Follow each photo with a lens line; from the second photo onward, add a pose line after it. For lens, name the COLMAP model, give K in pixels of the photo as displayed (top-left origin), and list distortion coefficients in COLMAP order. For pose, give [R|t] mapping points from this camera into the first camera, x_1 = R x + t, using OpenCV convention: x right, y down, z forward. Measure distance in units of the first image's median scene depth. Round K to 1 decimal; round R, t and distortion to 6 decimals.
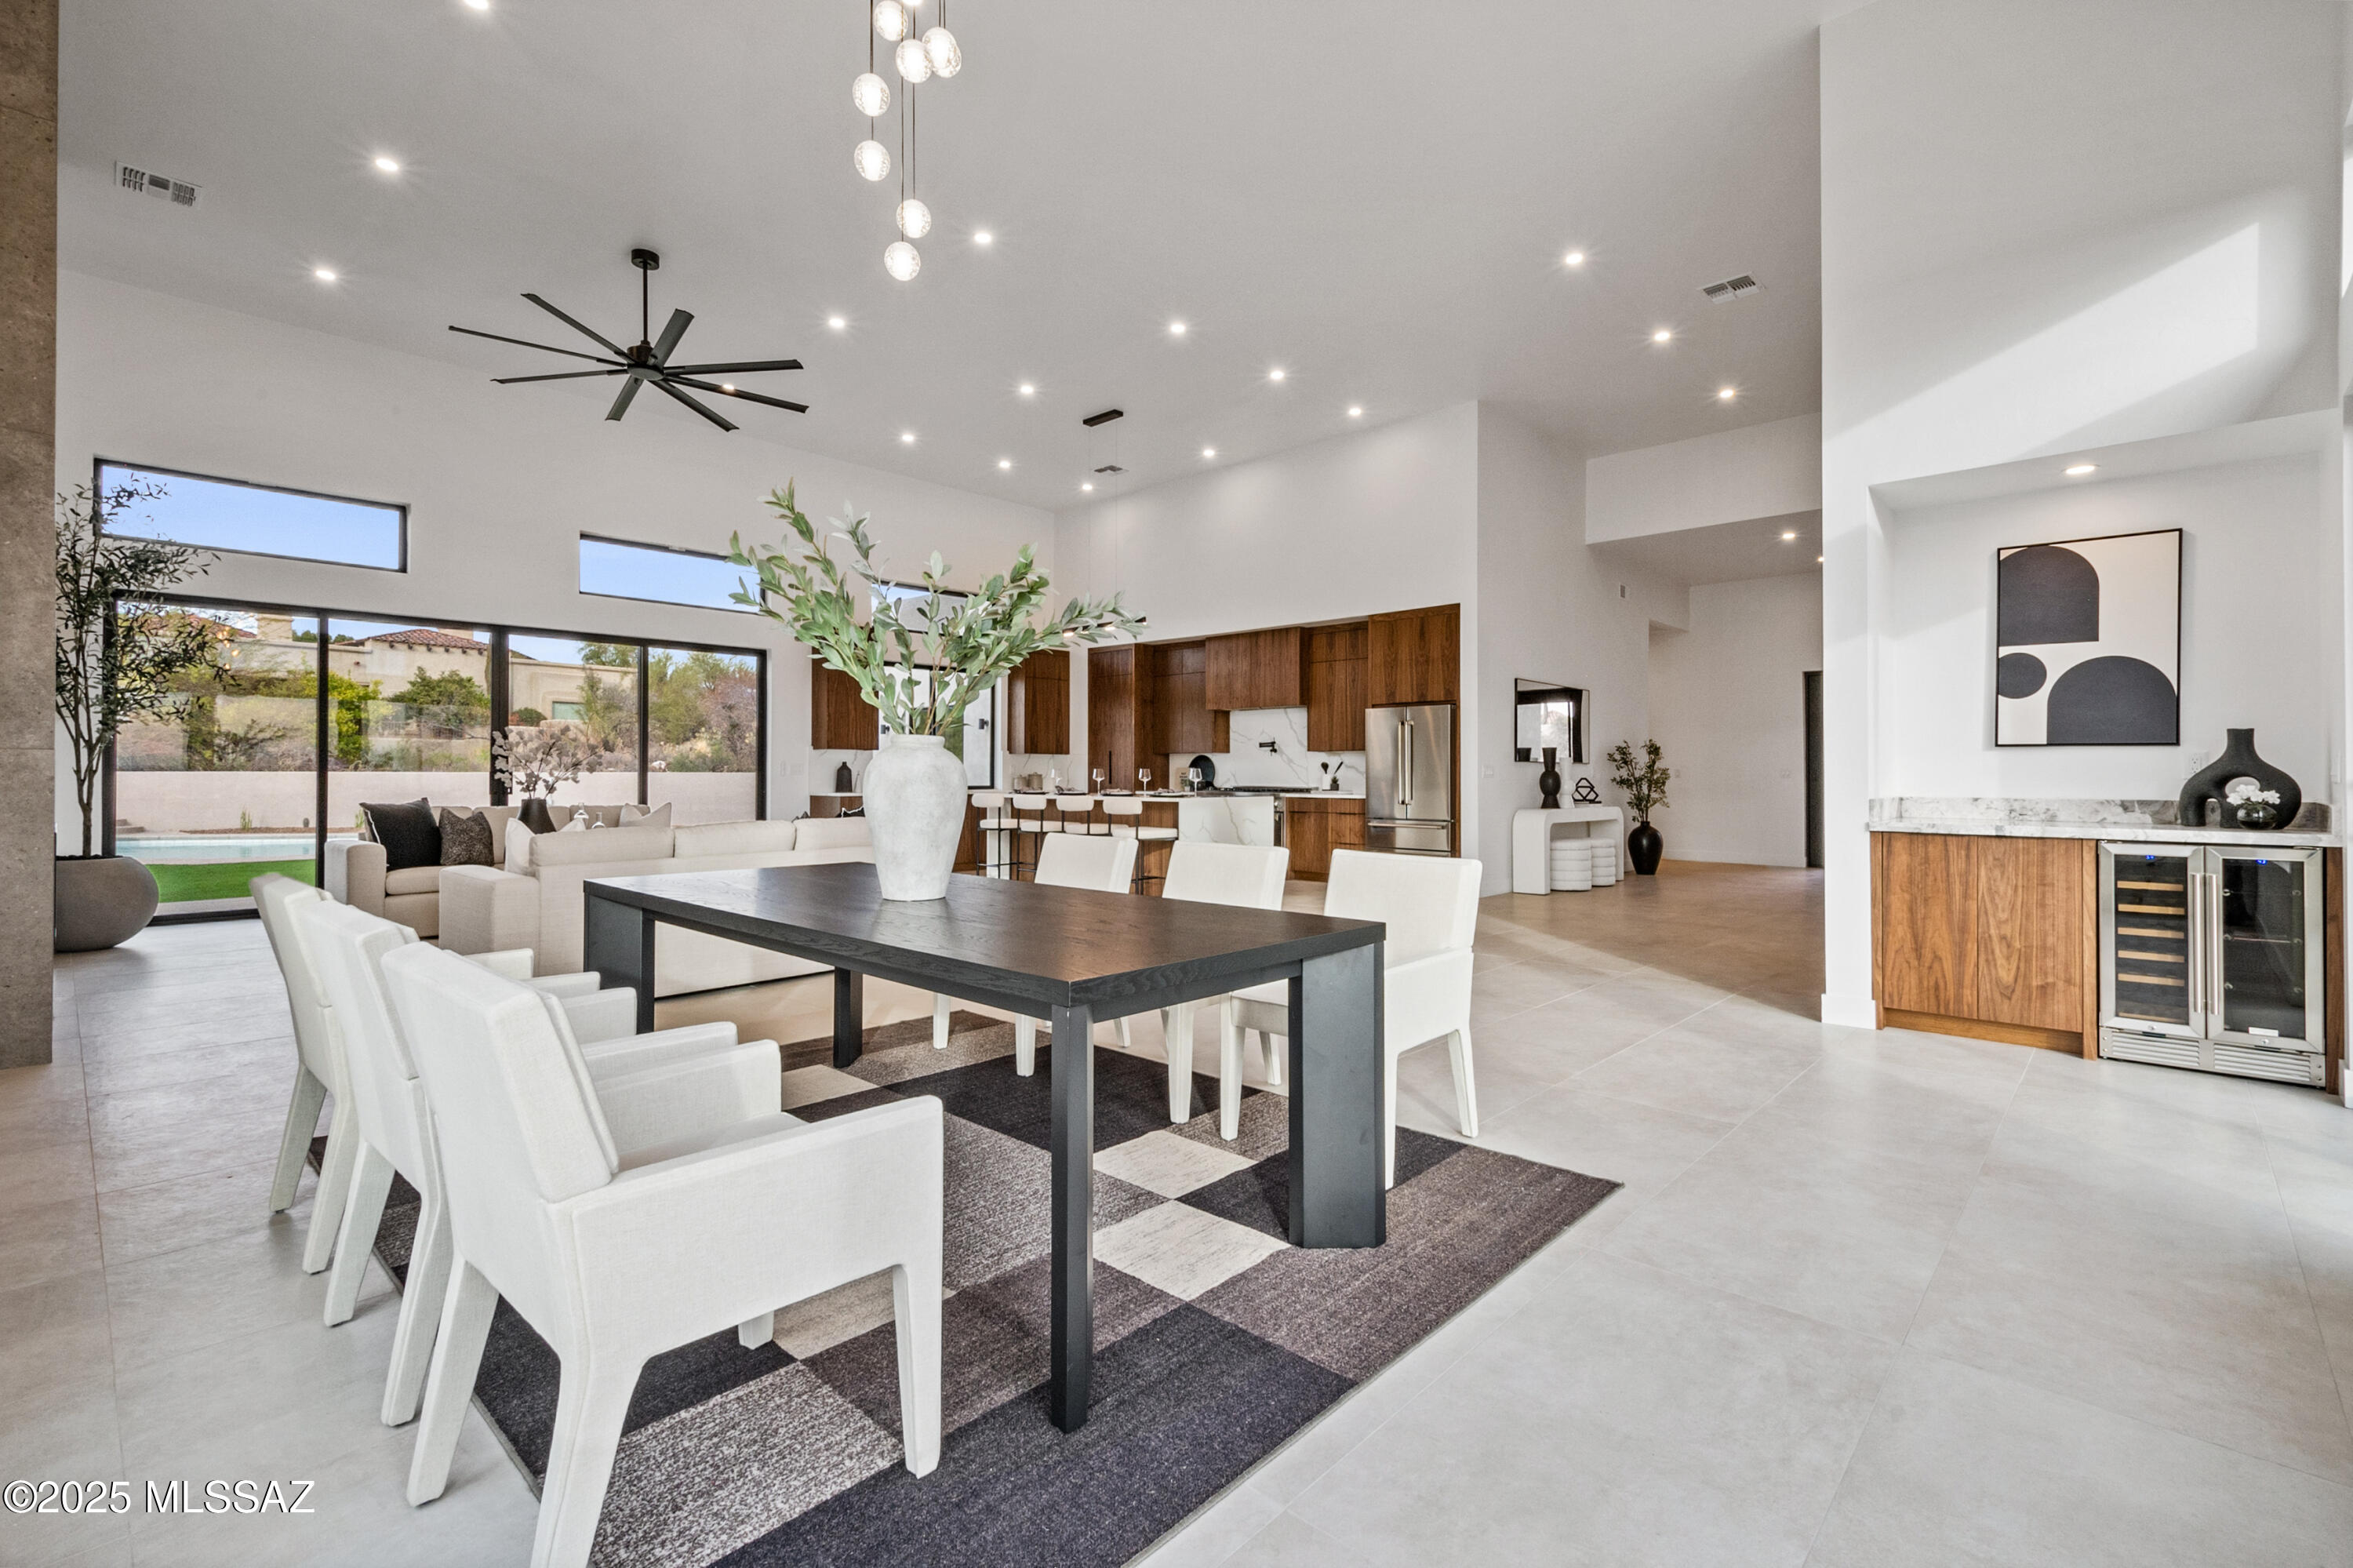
lens RADIAL K [[1042.1, 0, 1172.6], [0, 1042.1, 769.7], [0, 0, 1]] dist [0.009717, -0.000625]
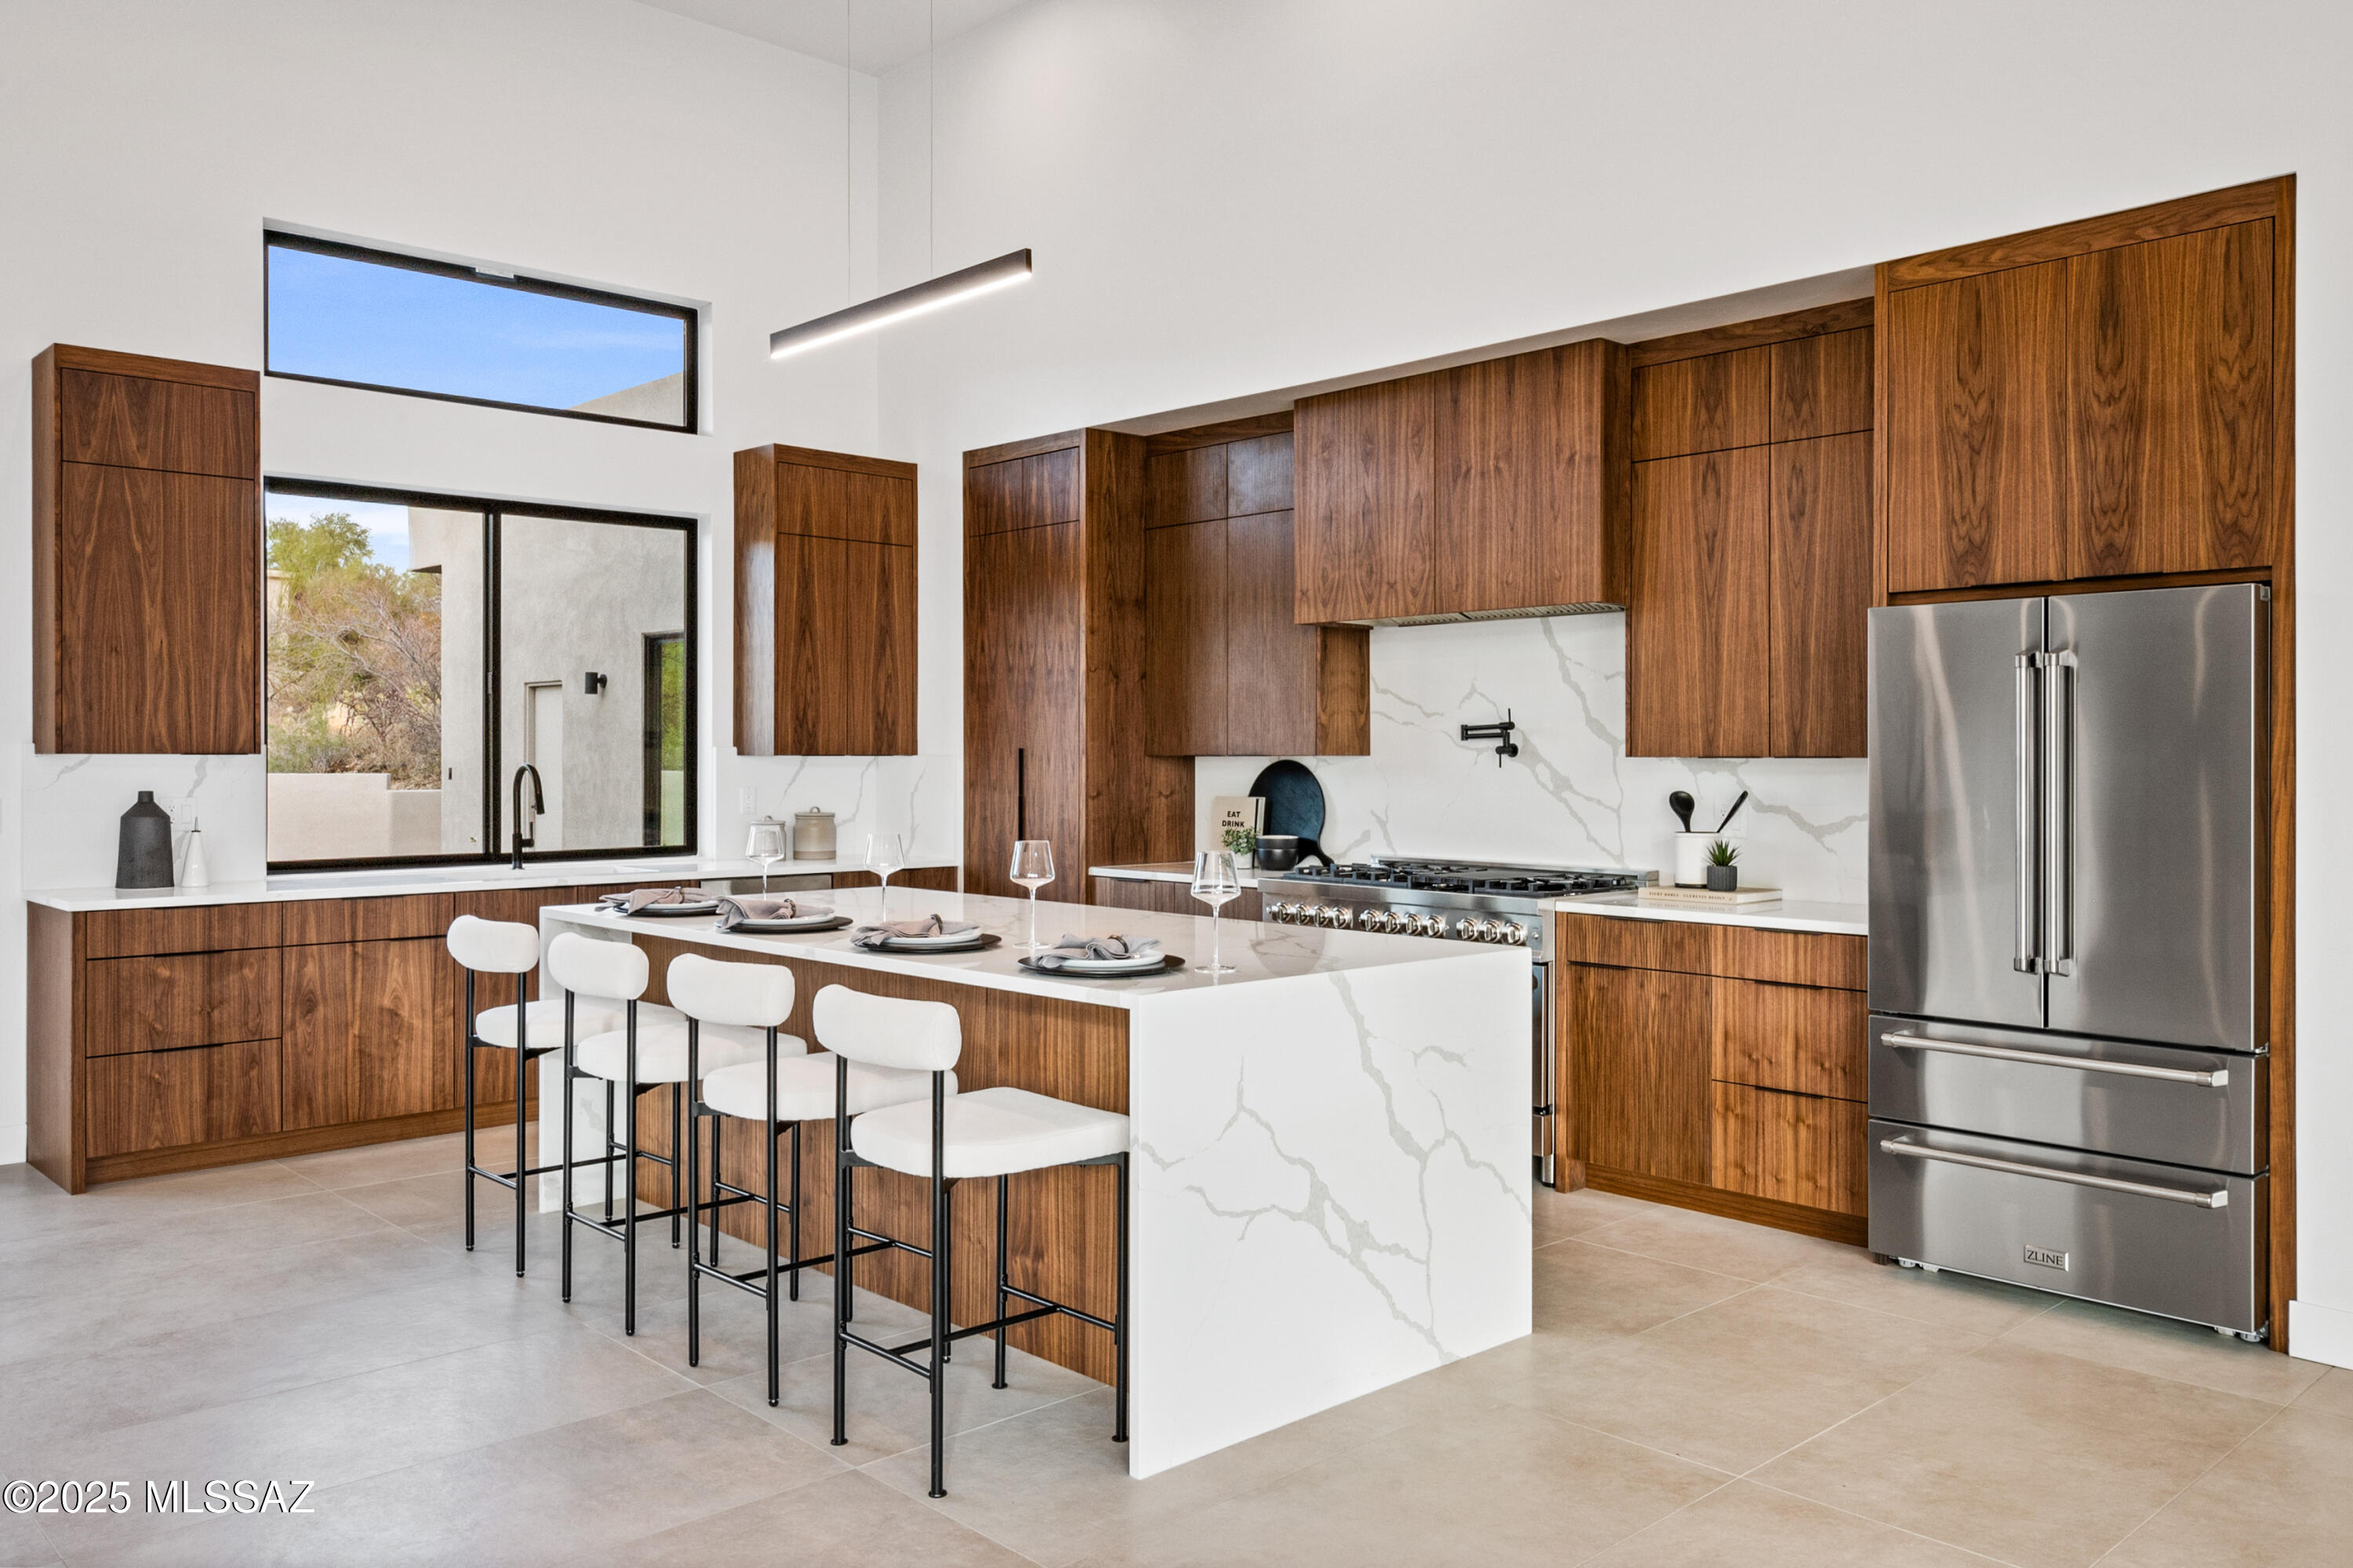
lens RADIAL K [[1761.9, 0, 1176.0], [0, 1761.9, 759.4], [0, 0, 1]] dist [0.007031, -0.001702]
pose [[0.998115, -0.001011, -0.061365, 0.054288], [0.001442, 0.999975, 0.006990, -0.036574], [0.061356, -0.007066, 0.998091, 0.855710]]
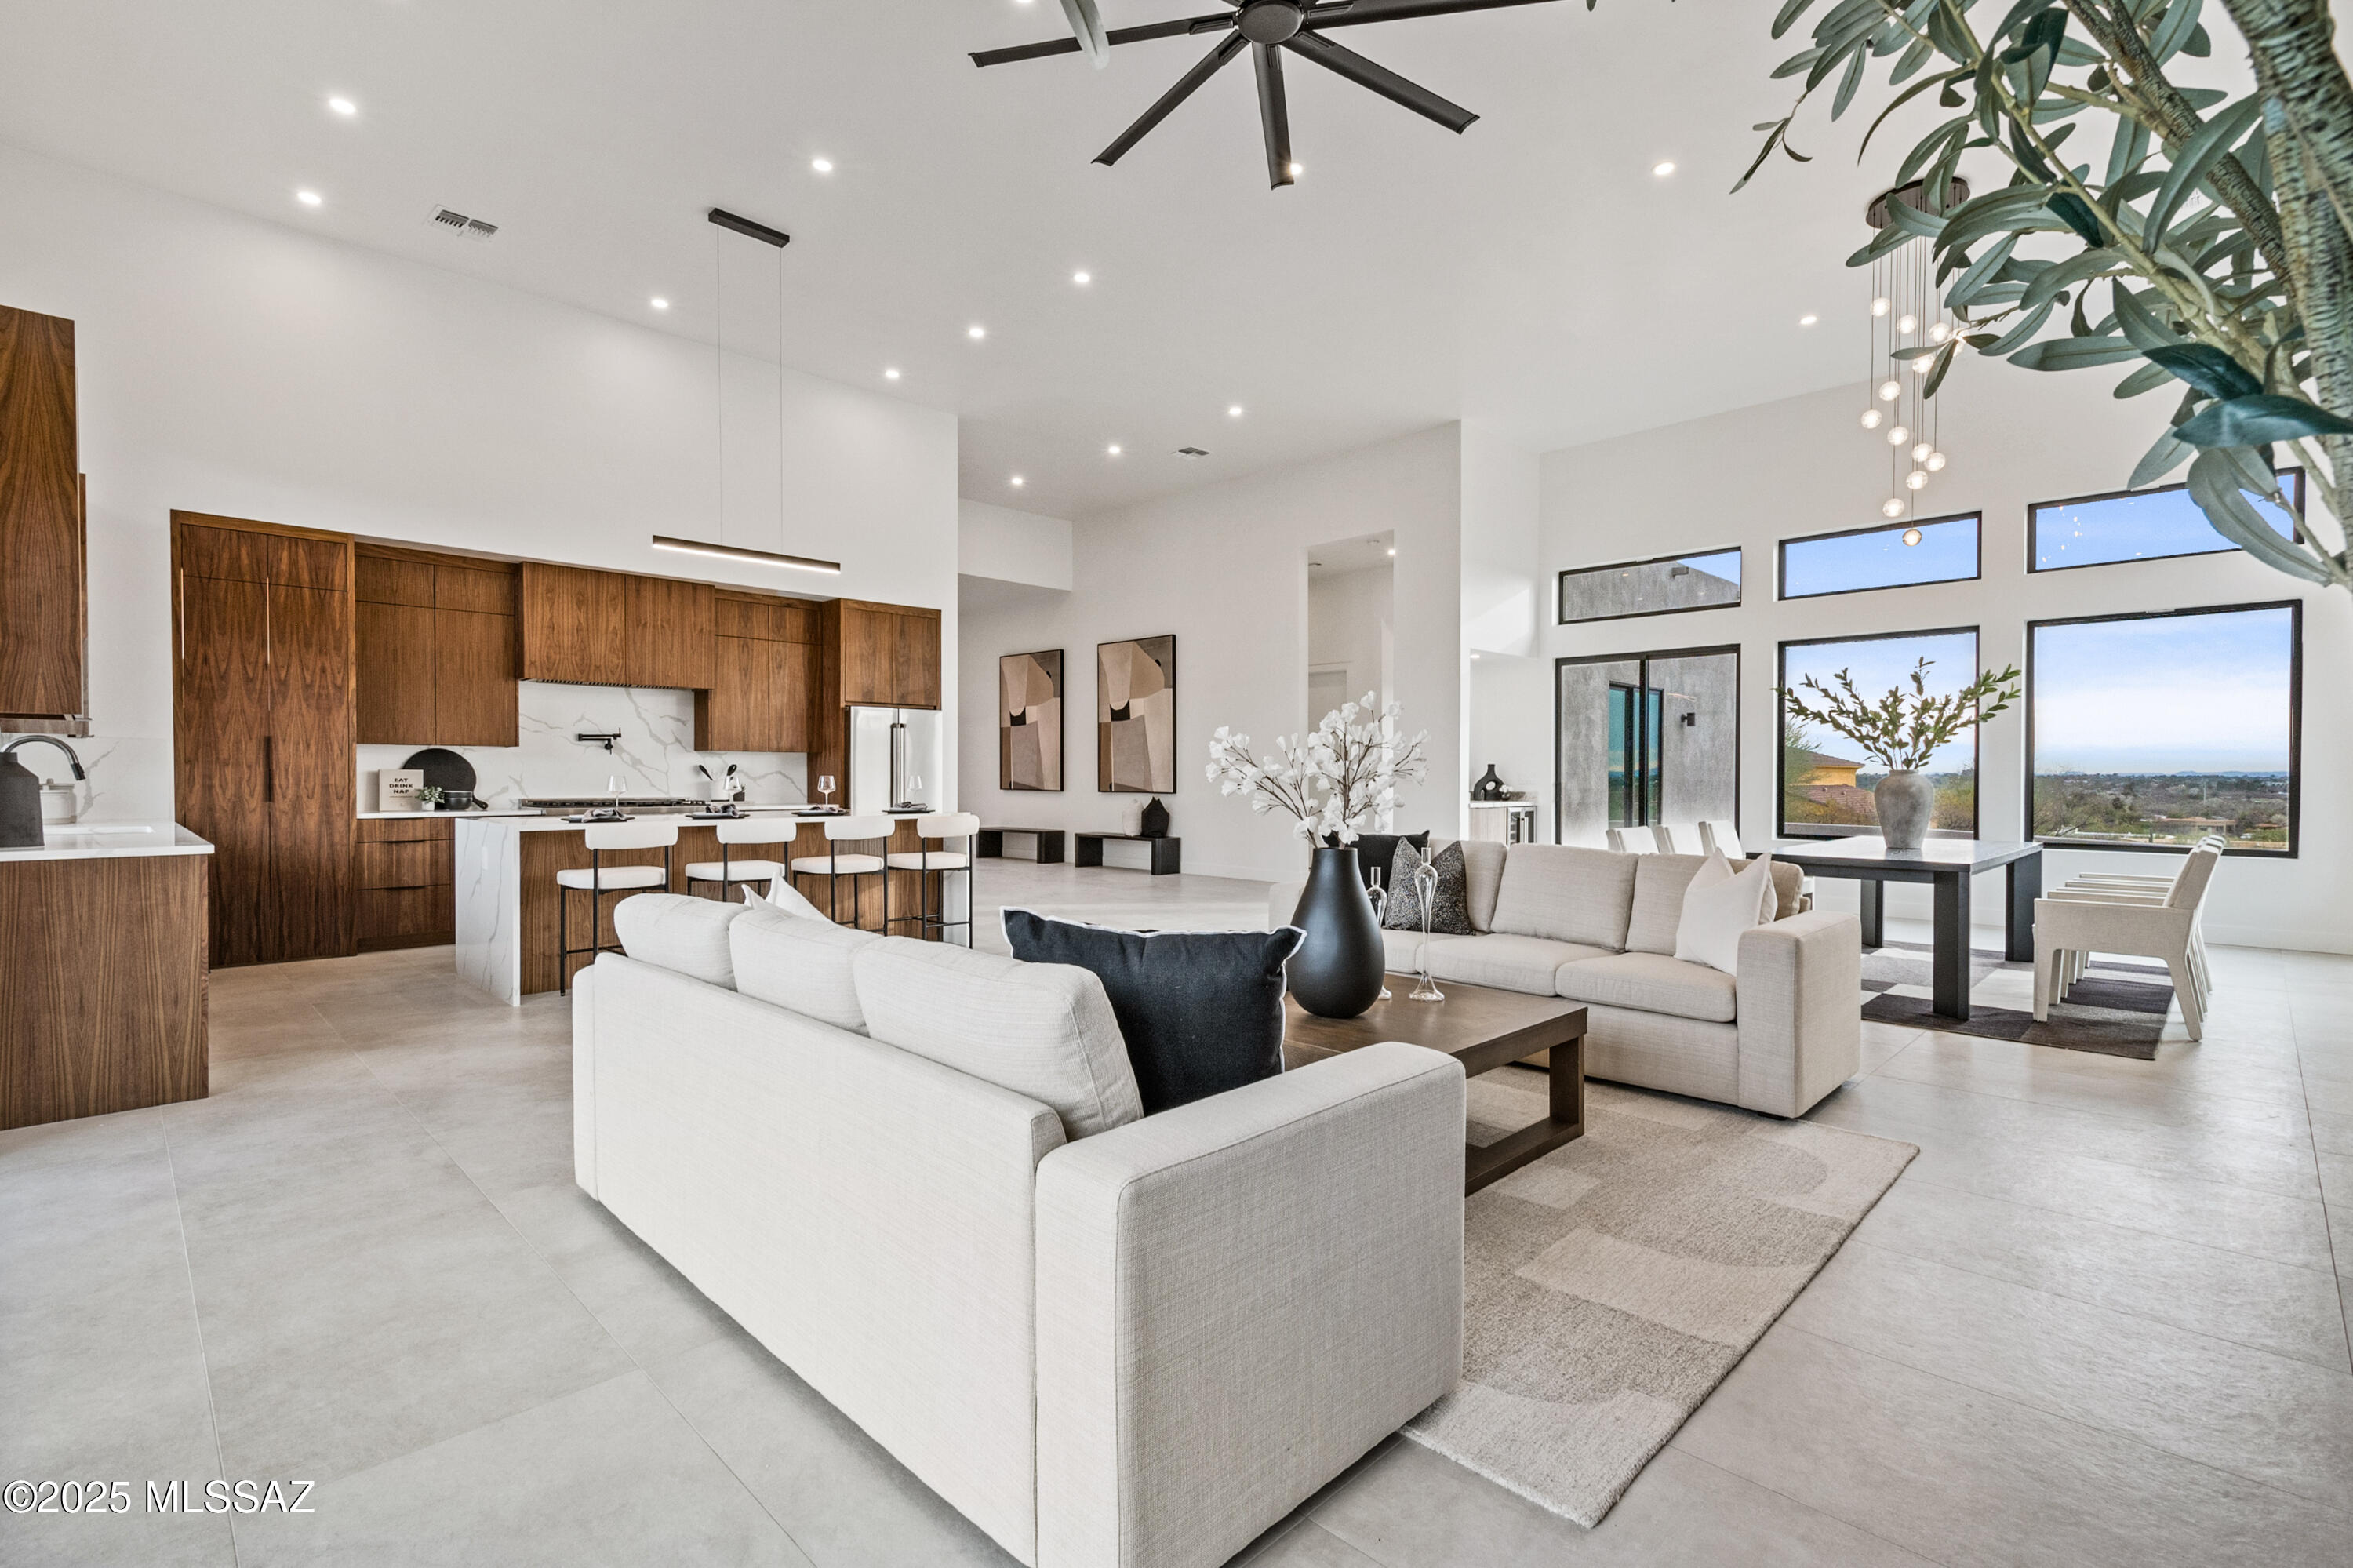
lens RADIAL K [[1061.4, 0, 1185.0], [0, 1061.4, 788.0], [0, 0, 1]] dist [0.011905, -0.000396]
pose [[0.030351, -0.014605, 0.999433, -1.131336], [-0.007356, 0.999863, 0.014835, -0.007684], [-0.999512, -0.007802, 0.030240, 1.112168]]
